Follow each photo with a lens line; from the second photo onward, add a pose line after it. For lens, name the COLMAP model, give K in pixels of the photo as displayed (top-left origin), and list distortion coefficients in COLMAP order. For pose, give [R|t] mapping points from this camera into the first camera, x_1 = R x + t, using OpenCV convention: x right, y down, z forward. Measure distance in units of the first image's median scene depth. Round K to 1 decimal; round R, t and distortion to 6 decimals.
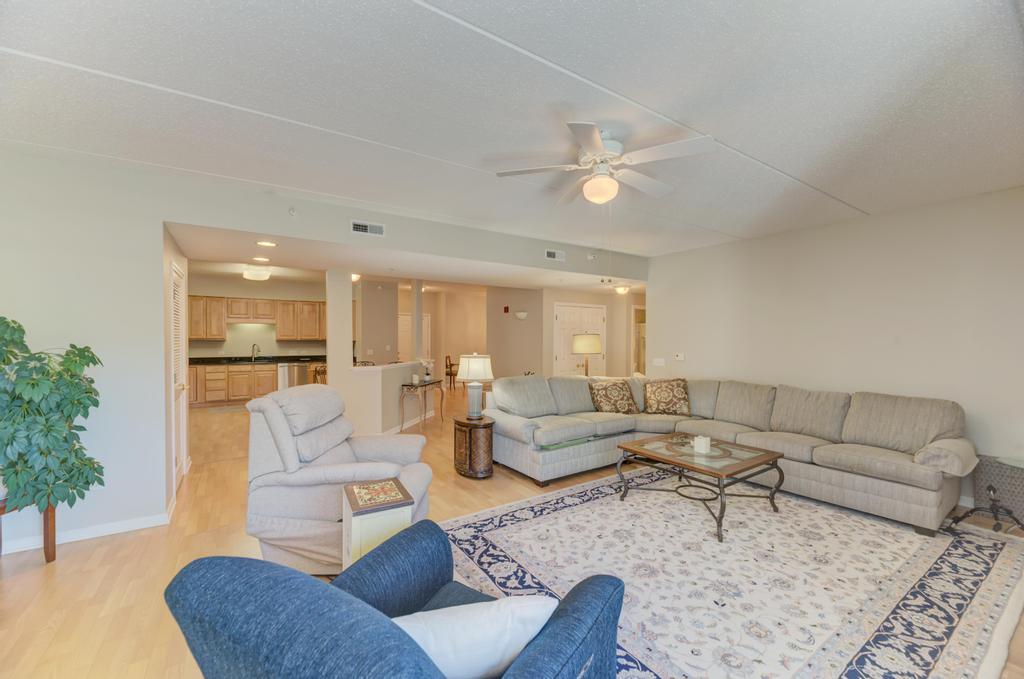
lens RADIAL K [[409.2, 0, 511.2], [0, 409.2, 343.5], [0, 0, 1]] dist [0.005524, -0.001969]
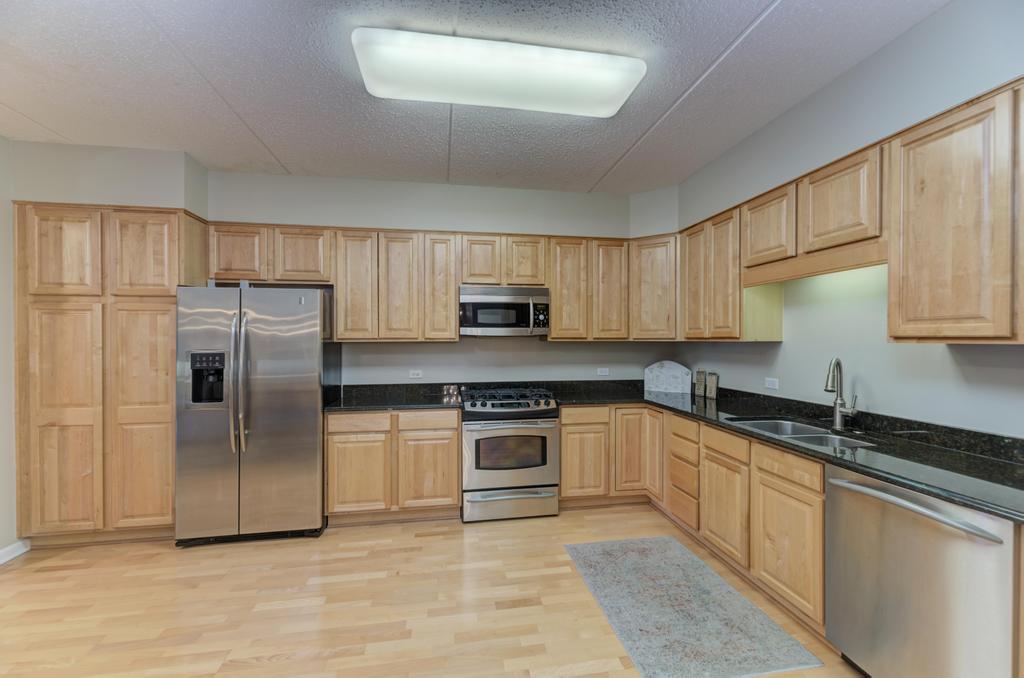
lens RADIAL K [[423.3, 0, 510.8], [0, 423.3, 340.9], [0, 0, 1]] dist [0.001232, -0.000918]
pose [[-0.411470, -0.000875, -0.911423, -0.817876], [-0.013833, 0.999890, 0.005285, -0.020096], [0.911318, 0.014782, -0.411437, 2.386738]]
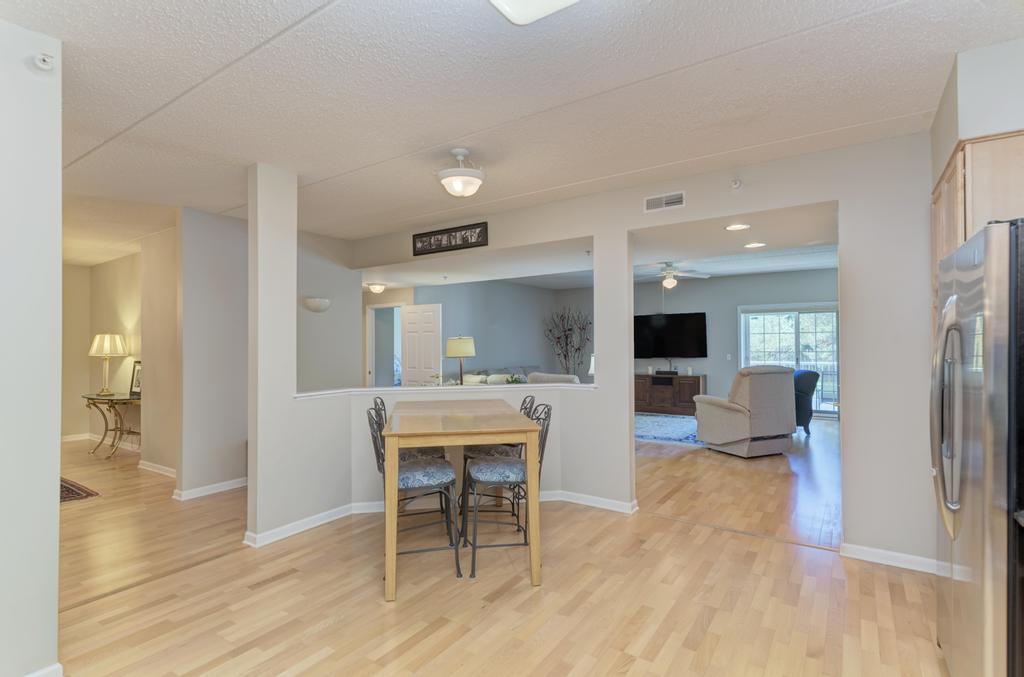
lens RADIAL K [[497.3, 0, 506.1], [0, 497.3, 337.3], [0, 0, 1]] dist [0.004005, -0.000129]
pose [[-0.372015, 0.013093, 0.928135, -1.660098], [0.018977, 0.999799, -0.006498, -0.019568], [-0.928033, 0.015196, -0.372188, 2.238388]]
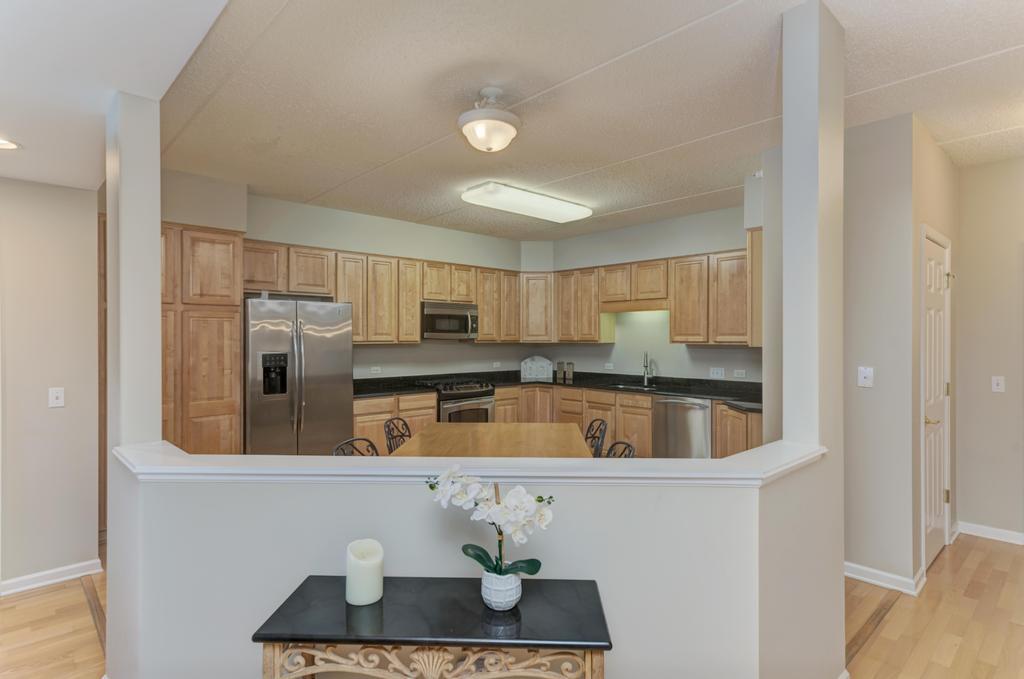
lens RADIAL K [[539.8, 0, 515.1], [0, 539.8, 338.3], [0, 0, 1]] dist [0.013659, -0.000466]
pose [[0.168197, -0.004254, -0.985744, 0.004765], [-0.014398, 0.999873, -0.006771, -0.020385], [0.985648, 0.015332, 0.168114, 1.878448]]
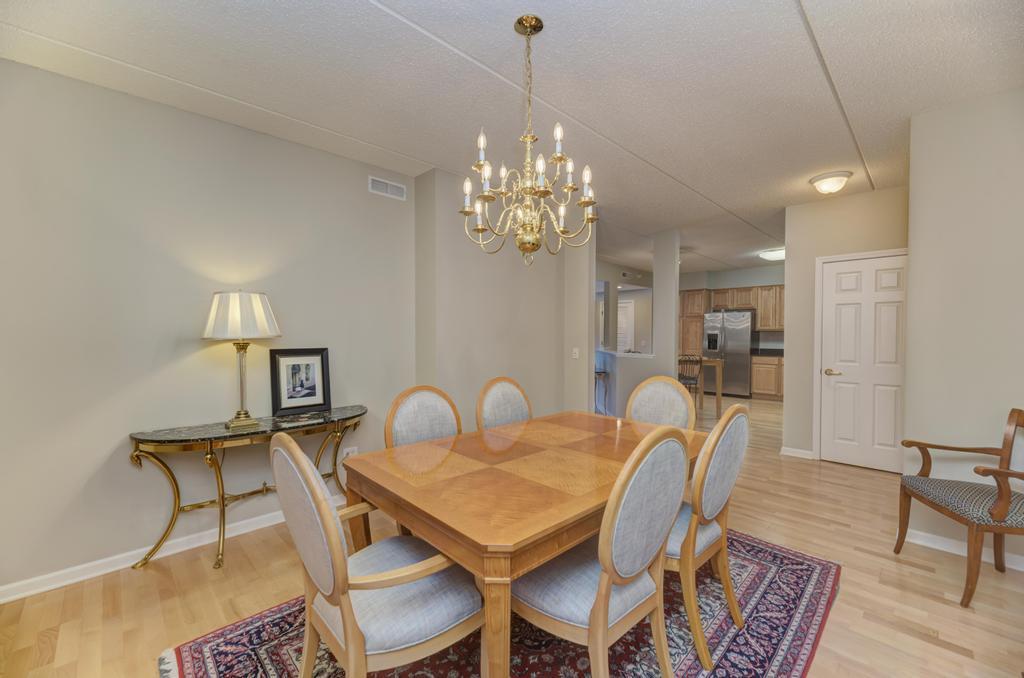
lens RADIAL K [[409.2, 0, 515.3], [0, 409.2, 343.2], [0, 0, 1]] dist [0.005524, -0.001969]
pose [[-0.981718, -0.000023, -0.190342, 0.287764], [-0.007231, 0.999283, 0.037175, -0.013763], [0.190205, 0.037872, -0.981014, 3.686738]]
